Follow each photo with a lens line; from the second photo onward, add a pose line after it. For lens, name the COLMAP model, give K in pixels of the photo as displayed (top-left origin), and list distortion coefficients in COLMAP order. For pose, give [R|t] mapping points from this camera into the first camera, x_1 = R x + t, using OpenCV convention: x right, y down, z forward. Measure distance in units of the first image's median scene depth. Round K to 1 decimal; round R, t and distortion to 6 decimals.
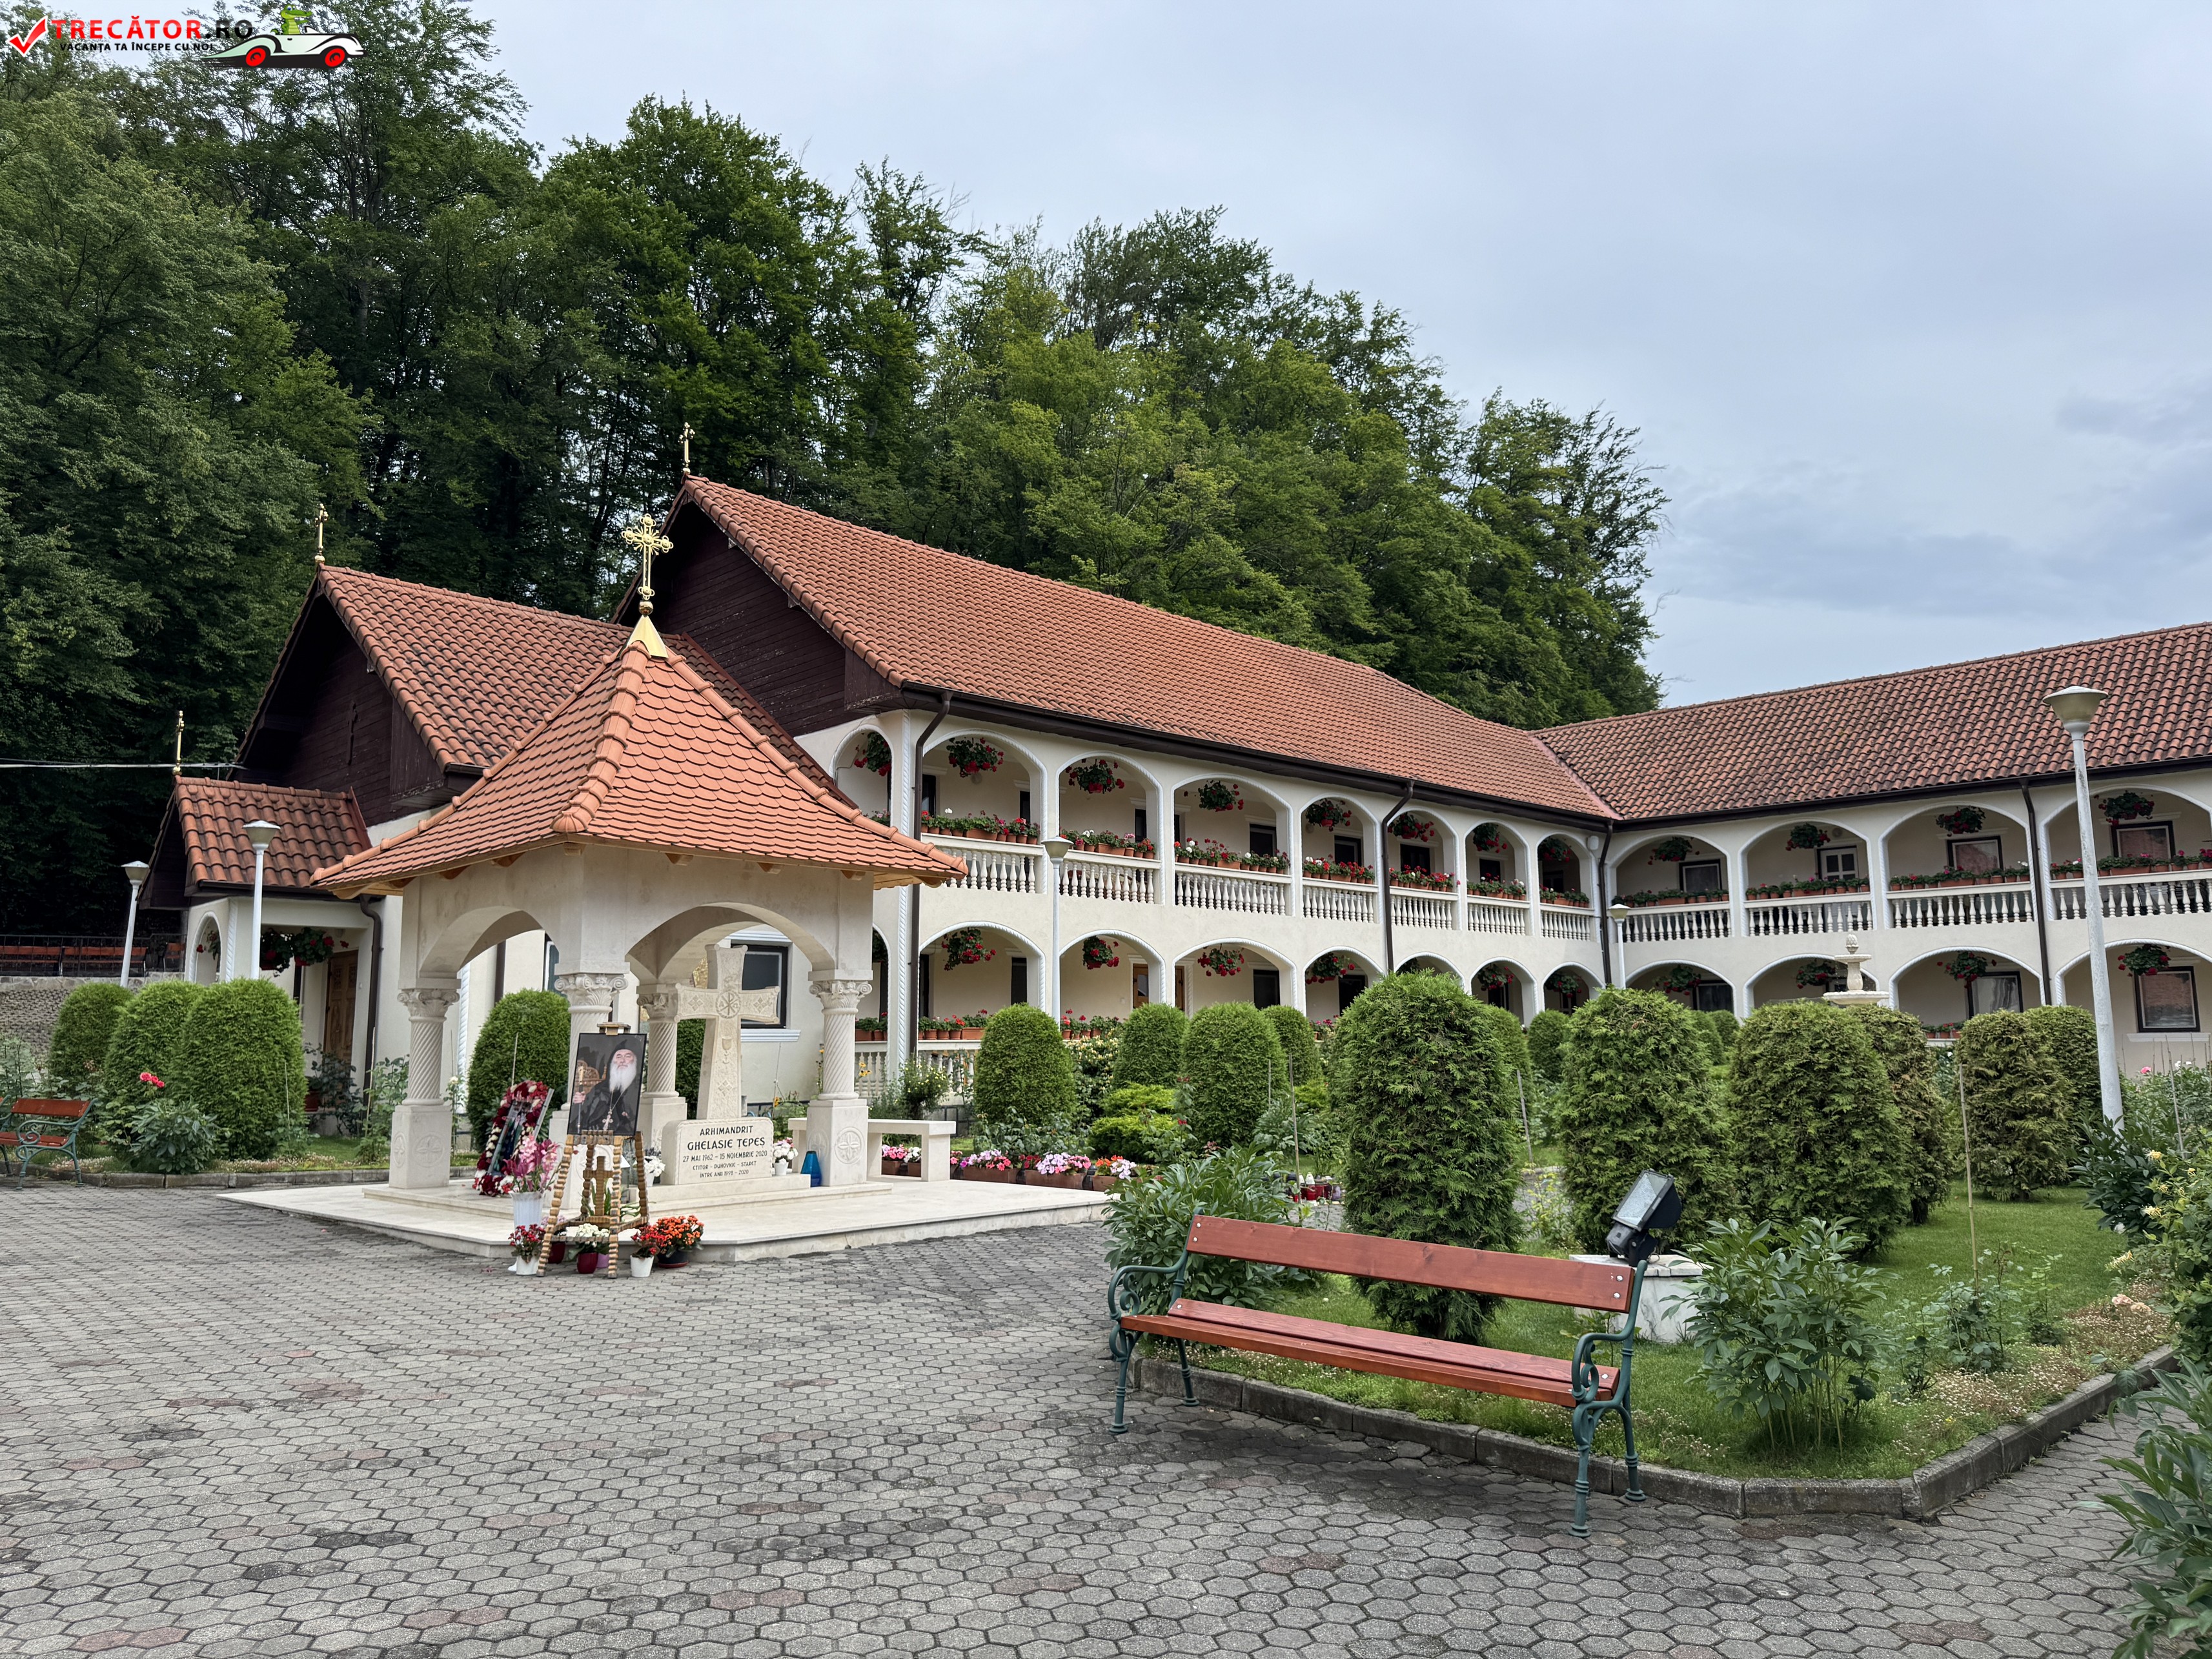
lens RADIAL K [[1523.3, 0, 1091.4], [0, 1523.3, 840.1], [0, 0, 1]] dist [0.088923, -0.129743]
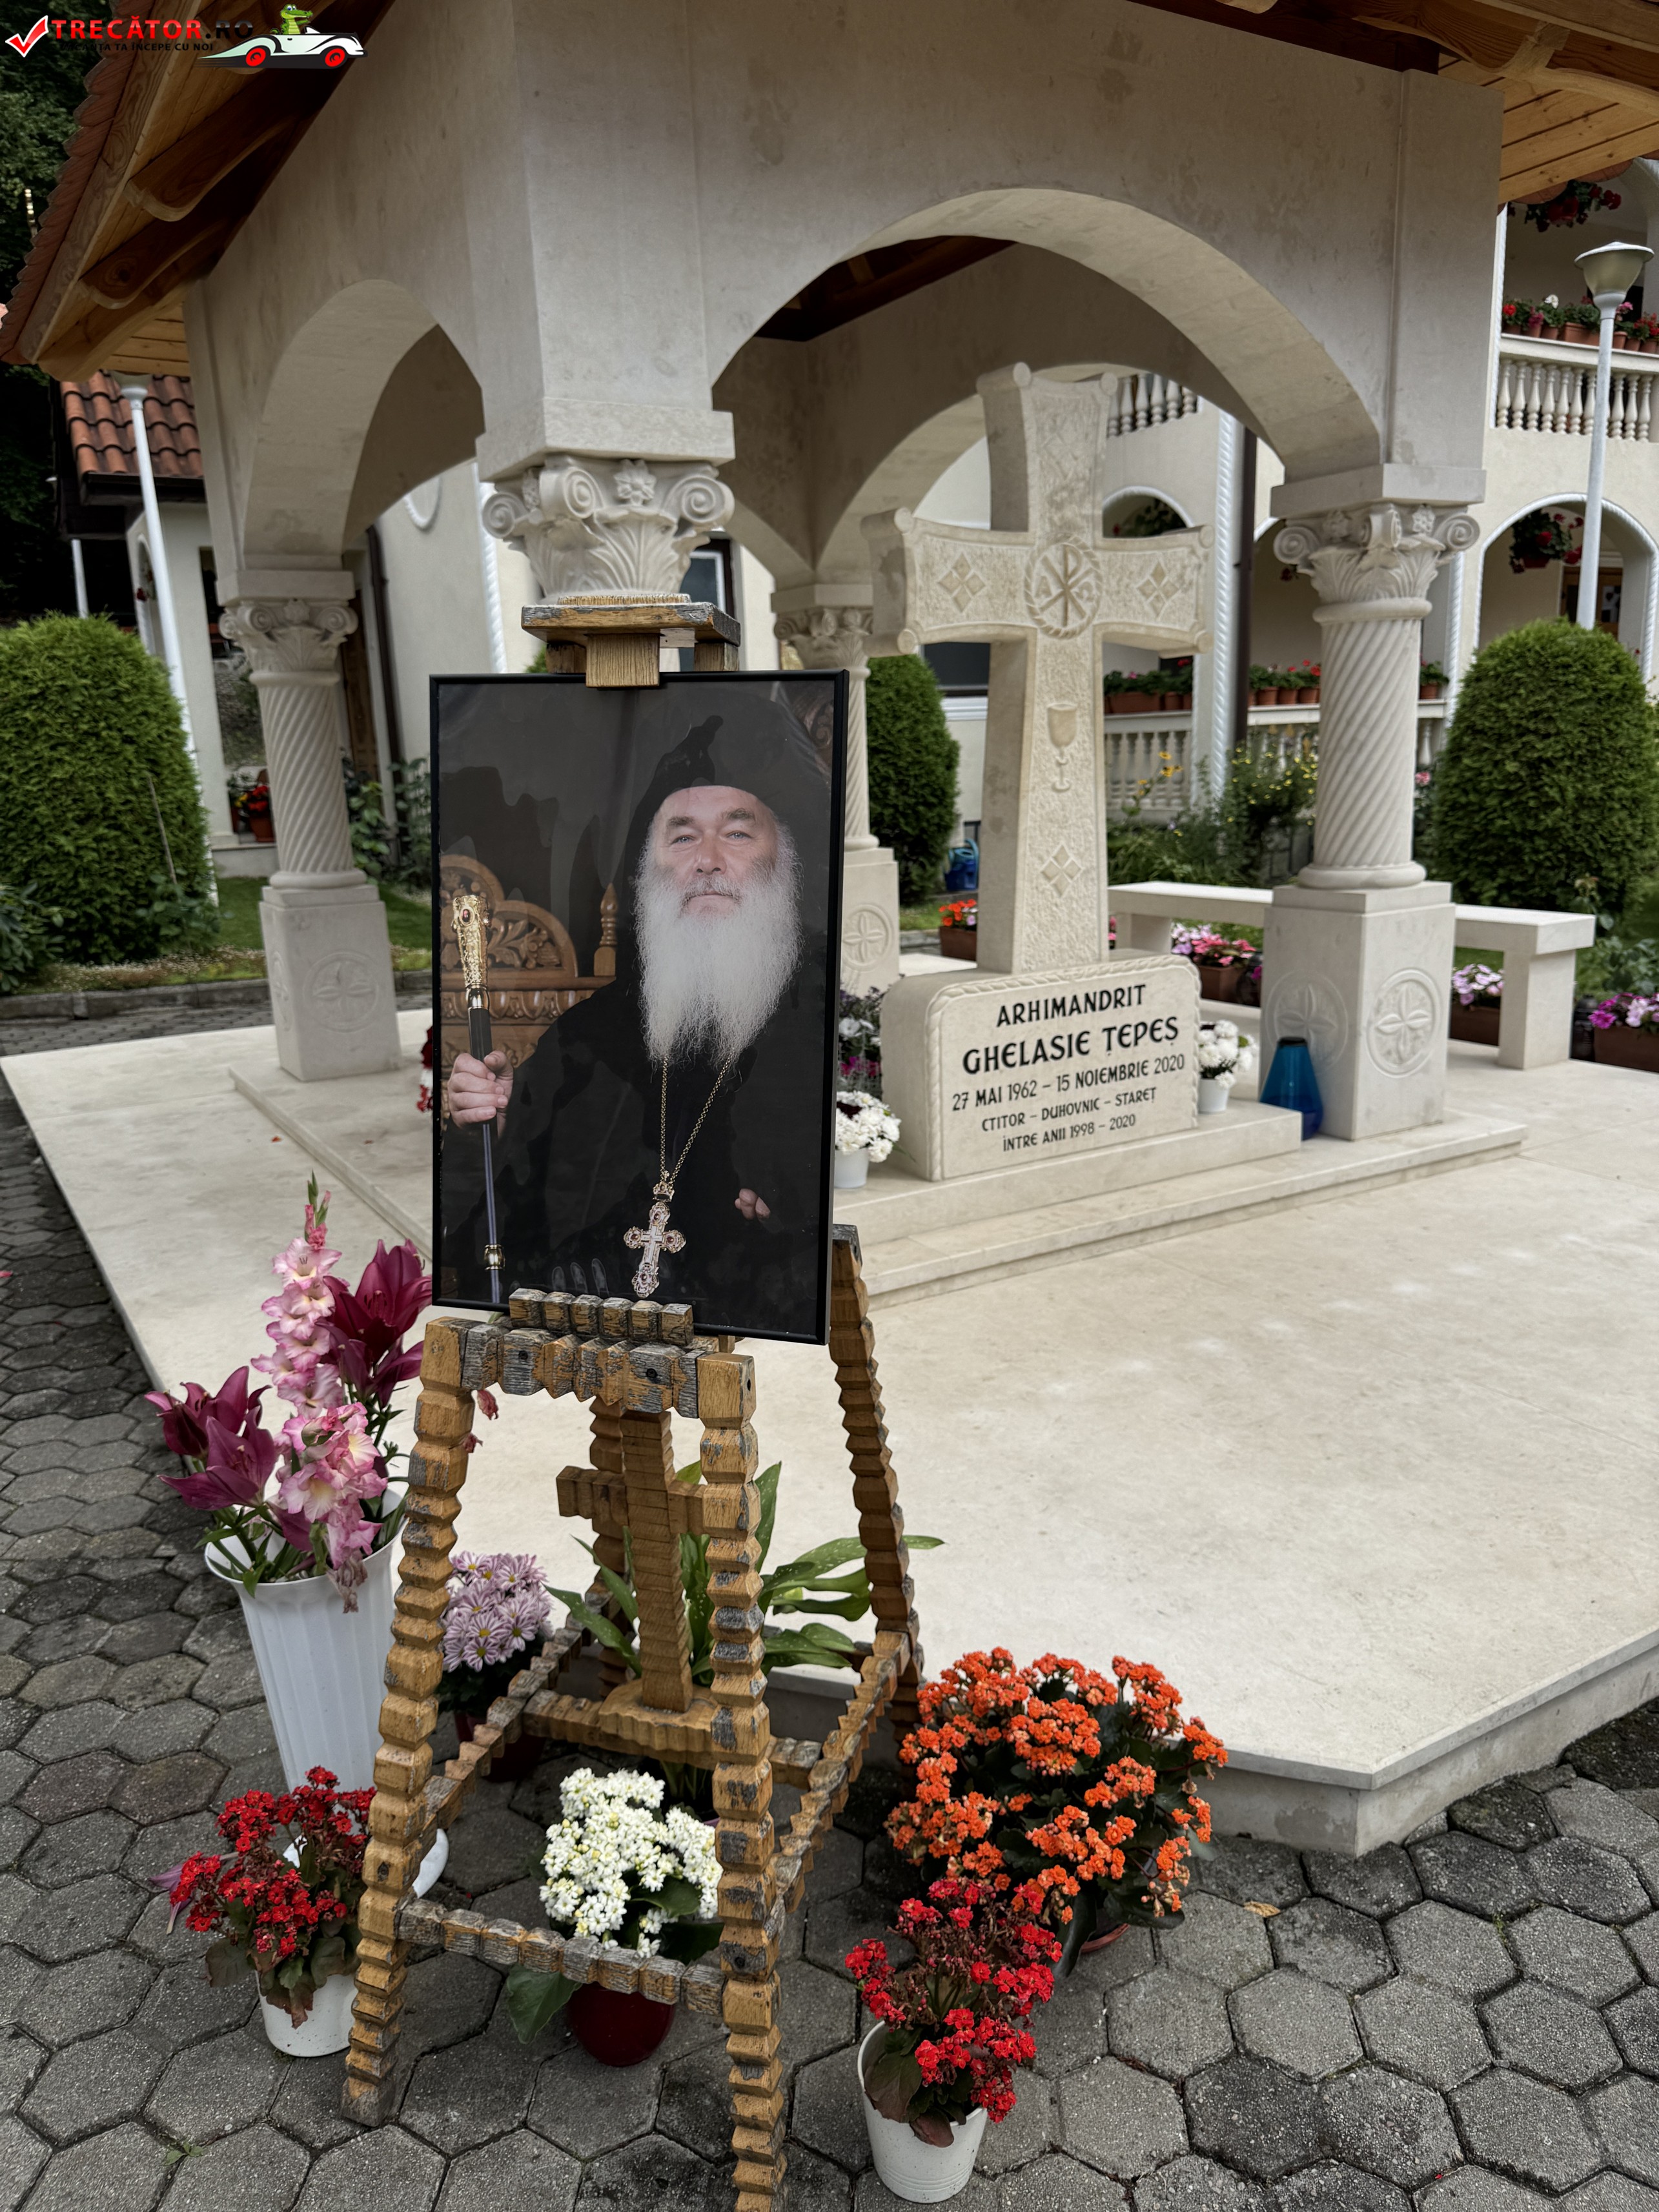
lens RADIAL K [[1549.4, 0, 829.5], [0, 1549.4, 1106.0], [0, 0, 1]] dist [0.150269, -0.256013]
pose [[0.967233, 0.031545, -0.251924, -0.190880], [0.062839, 0.931636, 0.357920, 0.083969], [0.245992, -0.362022, 0.899126, 0.642781]]
